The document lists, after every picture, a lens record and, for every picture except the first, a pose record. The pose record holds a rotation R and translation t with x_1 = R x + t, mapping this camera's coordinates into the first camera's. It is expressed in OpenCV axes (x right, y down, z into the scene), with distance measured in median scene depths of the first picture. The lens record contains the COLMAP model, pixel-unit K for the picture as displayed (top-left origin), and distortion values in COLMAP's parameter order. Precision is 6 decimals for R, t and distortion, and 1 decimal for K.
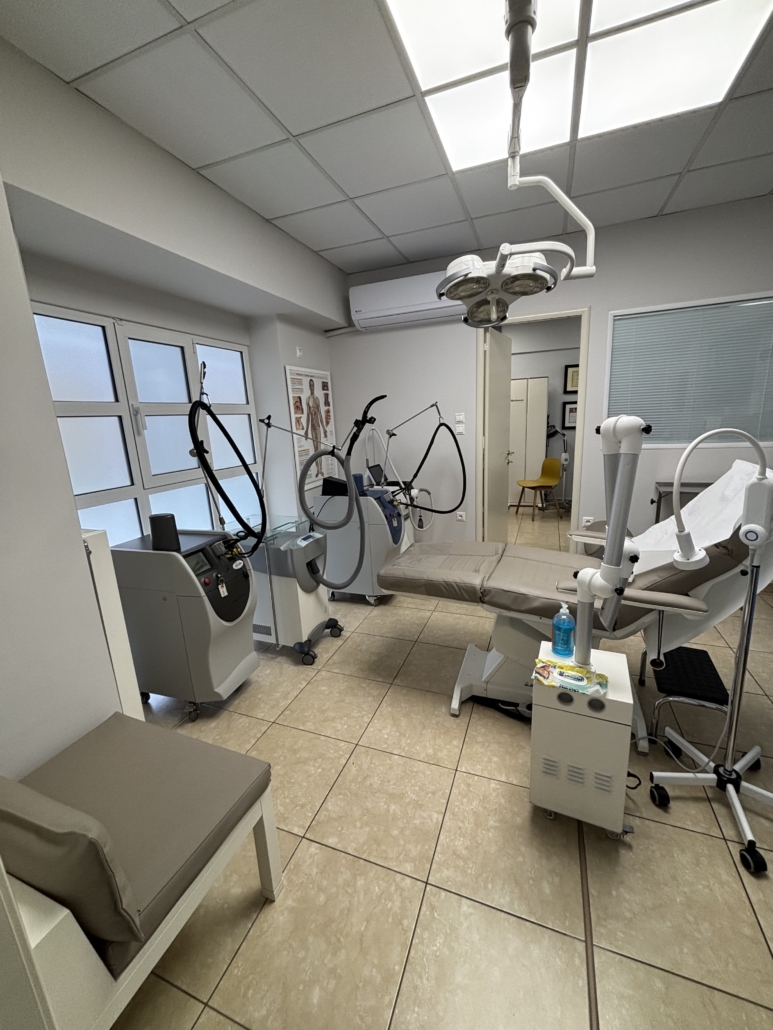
lens RADIAL K [[415.8, 0, 386.5], [0, 415.8, 515.0], [0, 0, 1]] dist [-0.000511, -0.000035]
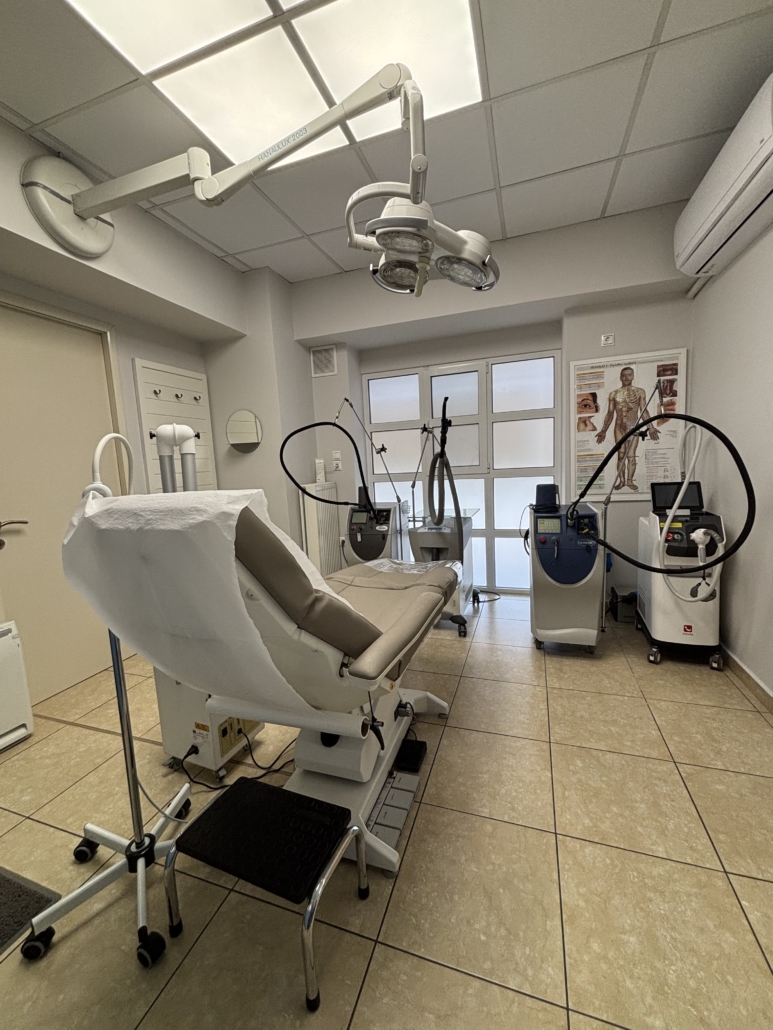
lens RADIAL K [[415.8, 0, 386.5], [0, 415.8, 515.0], [0, 0, 1]] dist [-0.000511, -0.000035]
pose [[0.033592, 0.172899, -0.984367, 0.651769], [-0.181216, 0.969650, 0.164130, -0.101207], [0.982869, 0.172870, 0.063905, 0.556817]]
